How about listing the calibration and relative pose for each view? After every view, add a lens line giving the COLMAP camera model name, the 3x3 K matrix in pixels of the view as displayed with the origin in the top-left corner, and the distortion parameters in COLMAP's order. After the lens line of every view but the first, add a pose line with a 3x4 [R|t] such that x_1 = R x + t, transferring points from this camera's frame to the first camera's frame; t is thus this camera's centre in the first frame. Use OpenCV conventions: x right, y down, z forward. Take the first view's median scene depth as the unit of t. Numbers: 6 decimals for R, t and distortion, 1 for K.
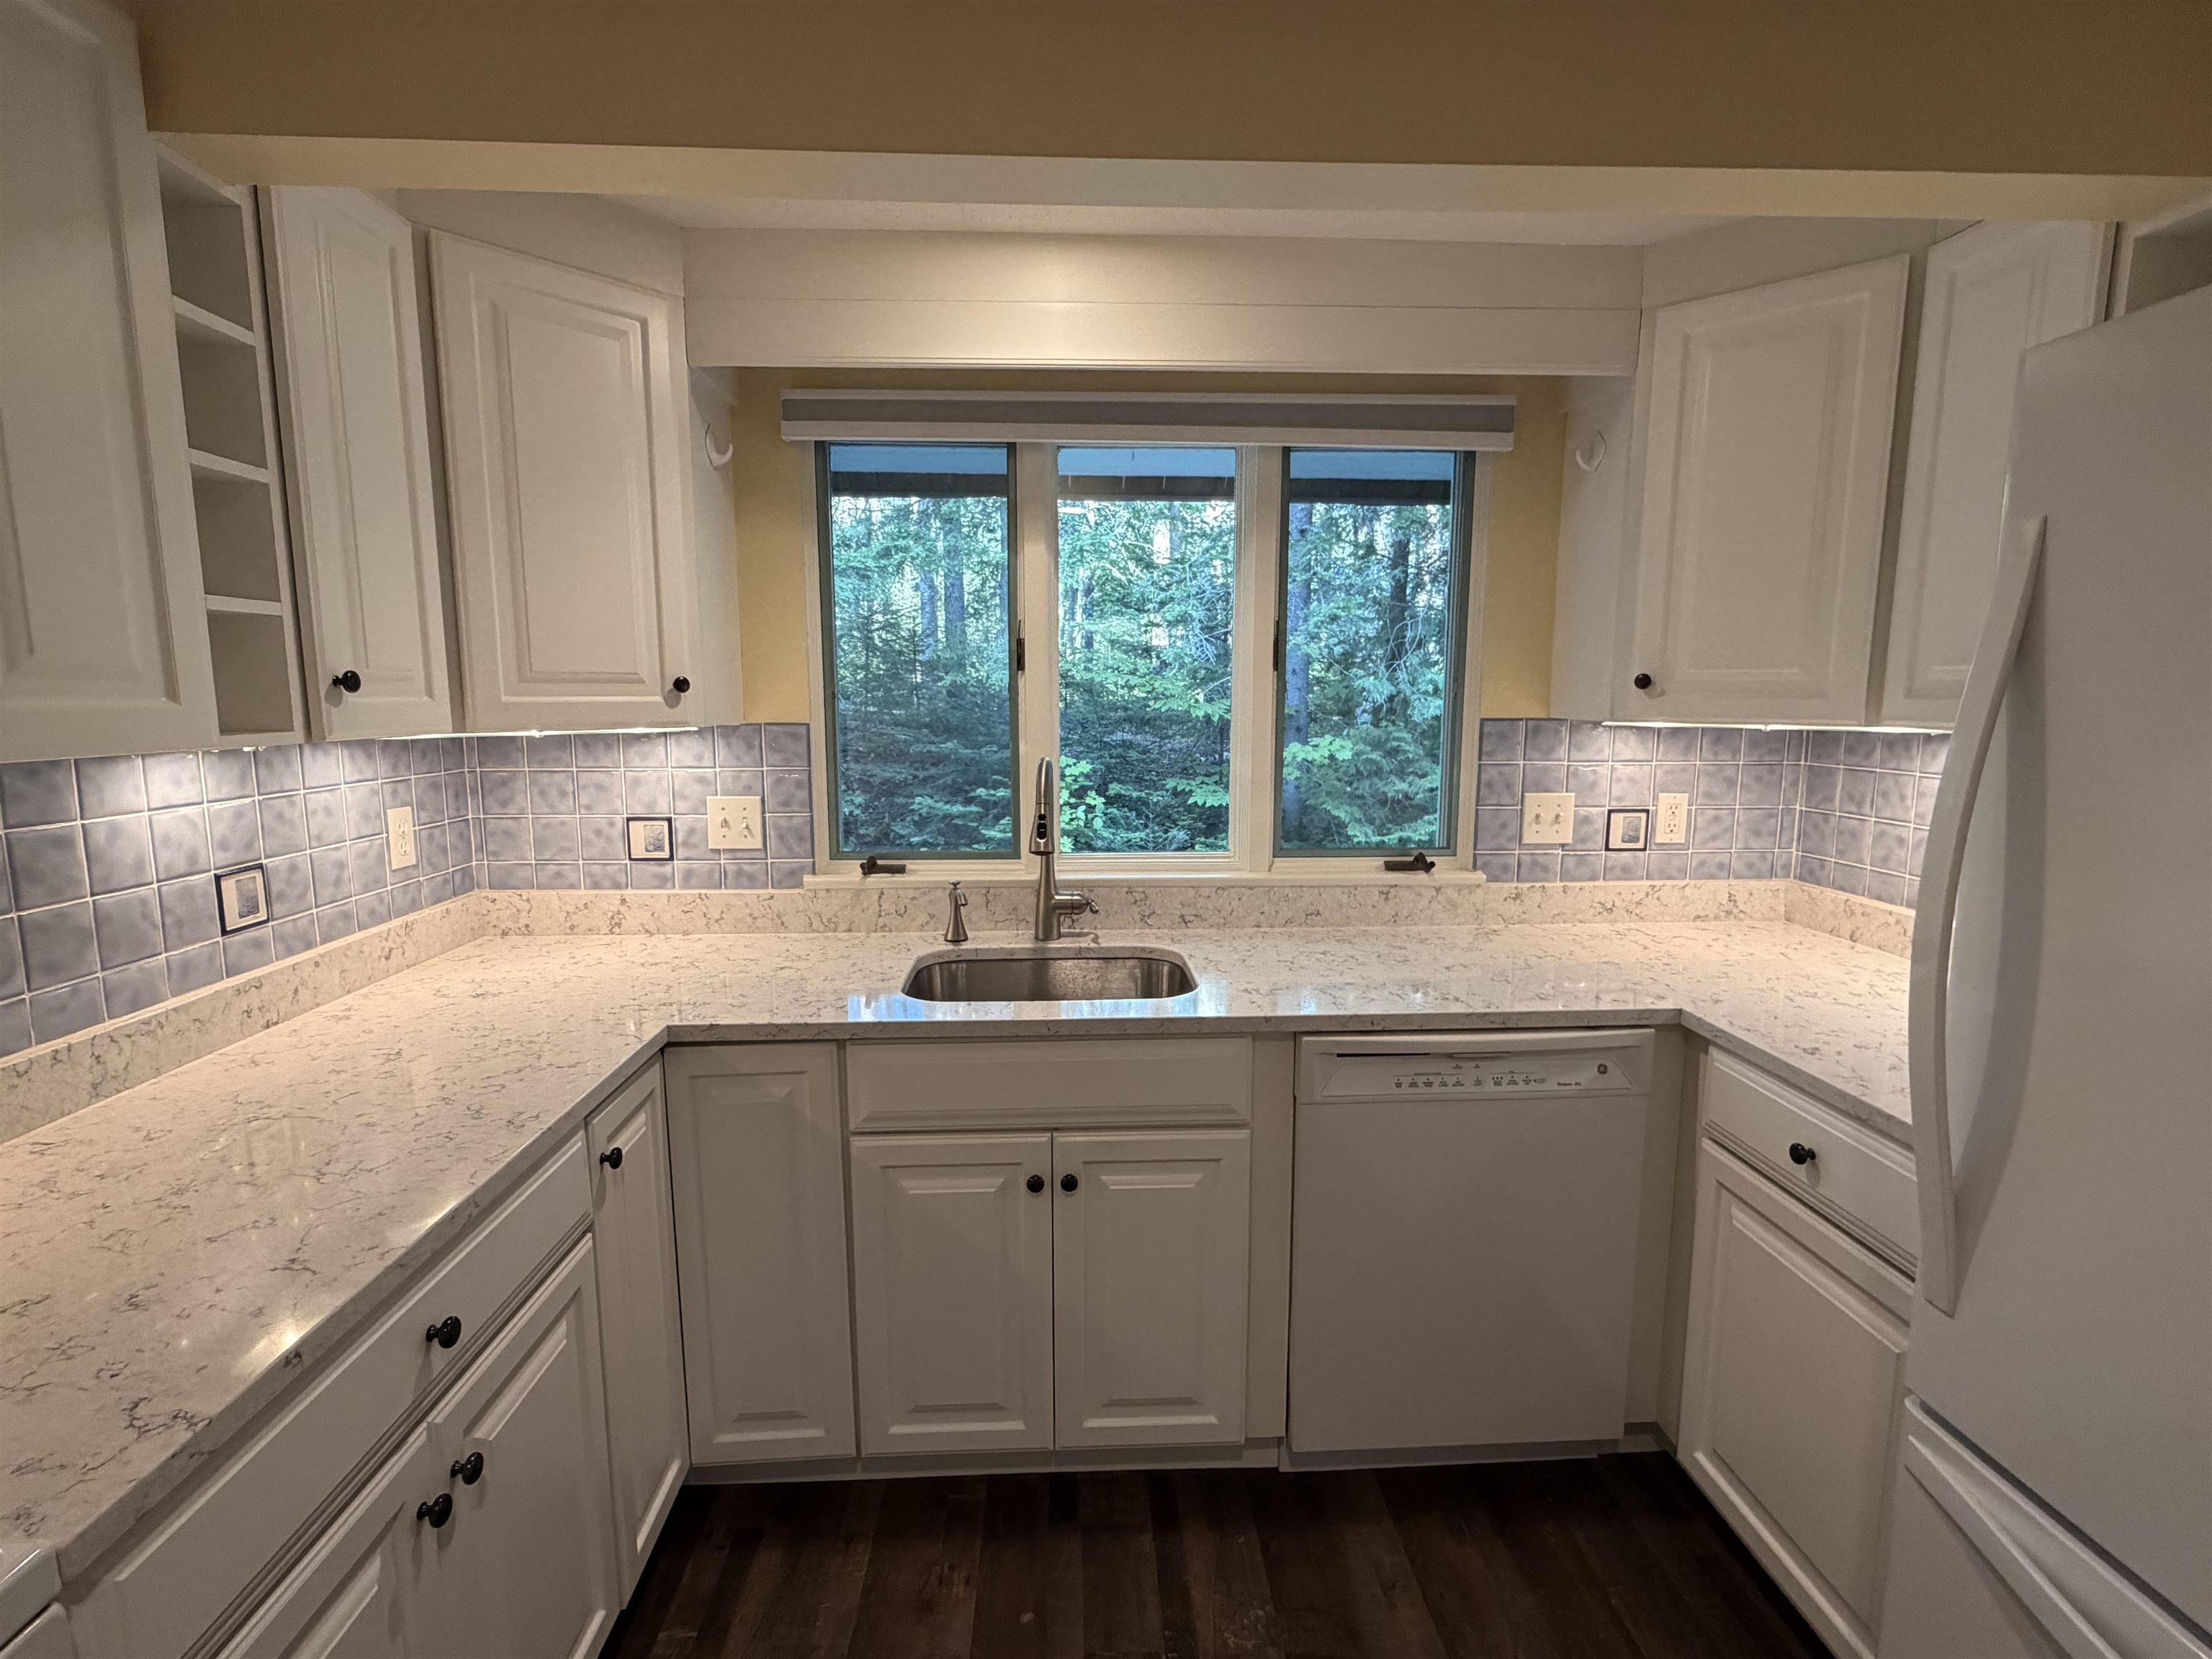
lens RADIAL K [[1037.3, 0, 1108.3], [0, 1037.3, 831.9], [0, 0, 1]] dist [-0.000795, -0.000735]
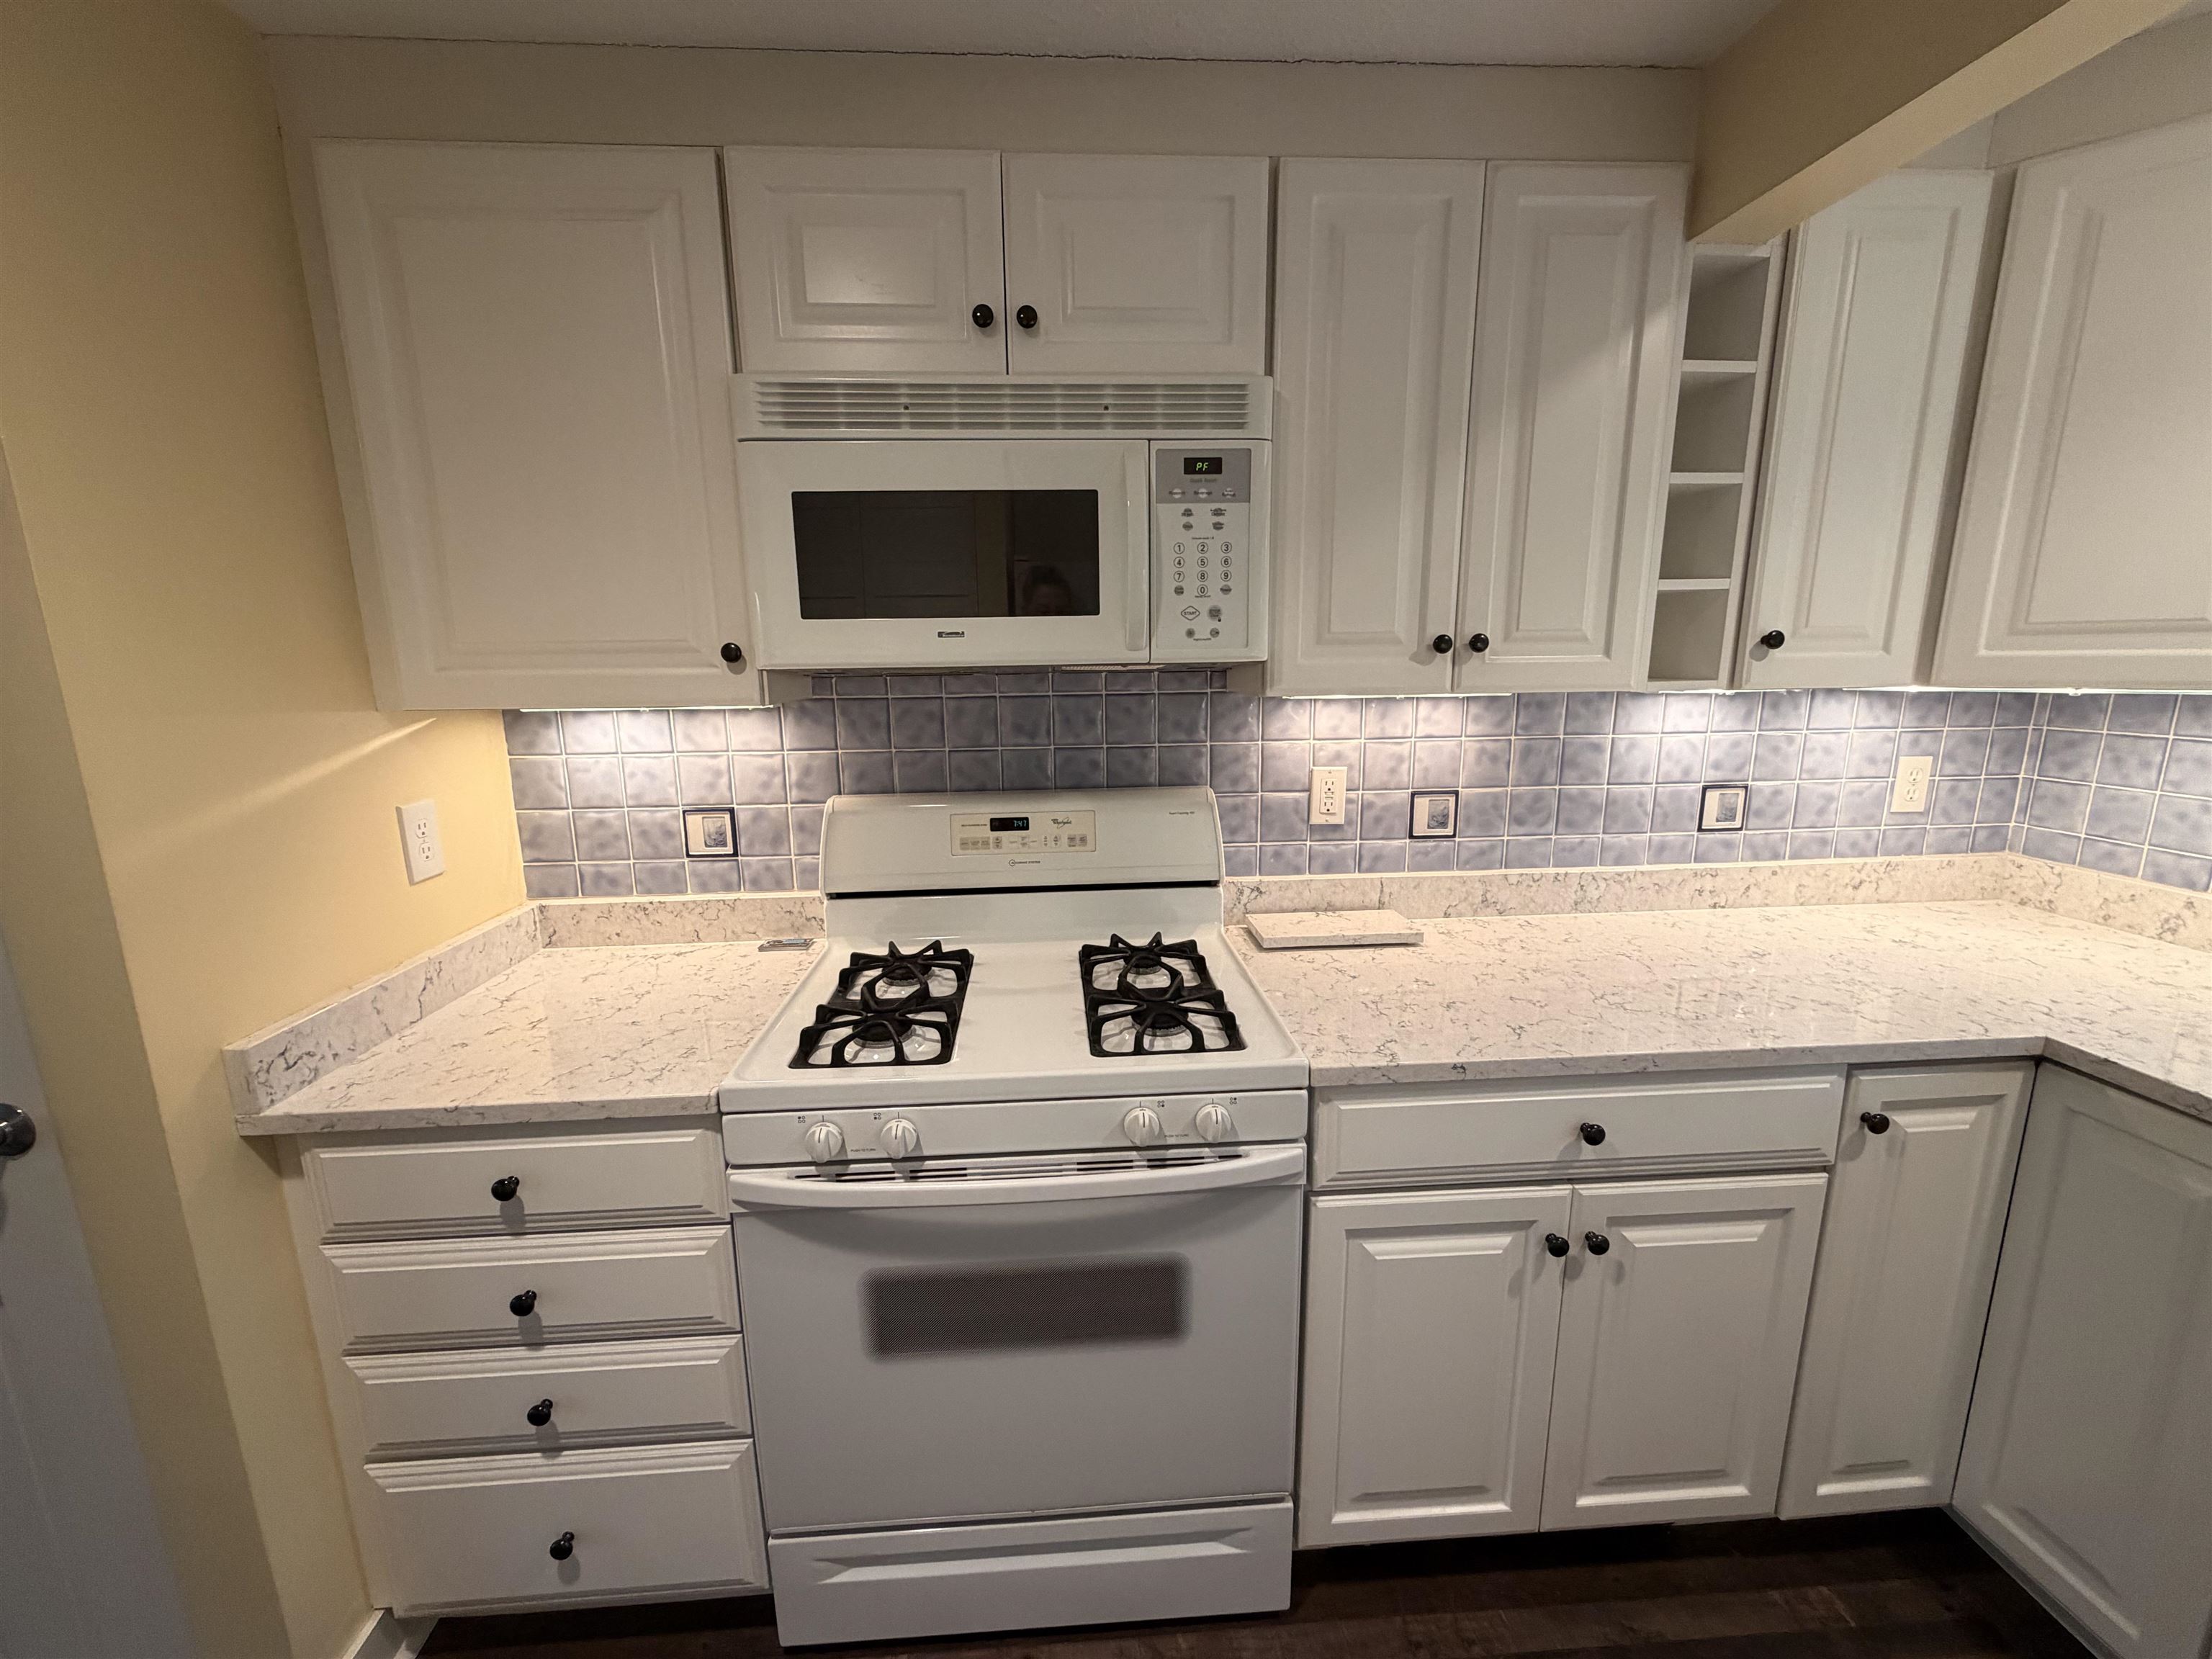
lens RADIAL K [[880.9, 0, 1106.0], [0, 880.9, 831.6], [0, 0, 1]] dist [-0.001714, 0.000240]
pose [[0.020916, 0.194795, -0.980621, 0.242397], [-0.120376, 0.974191, 0.190950, -0.024735], [0.992508, 0.114049, 0.043825, 0.174704]]
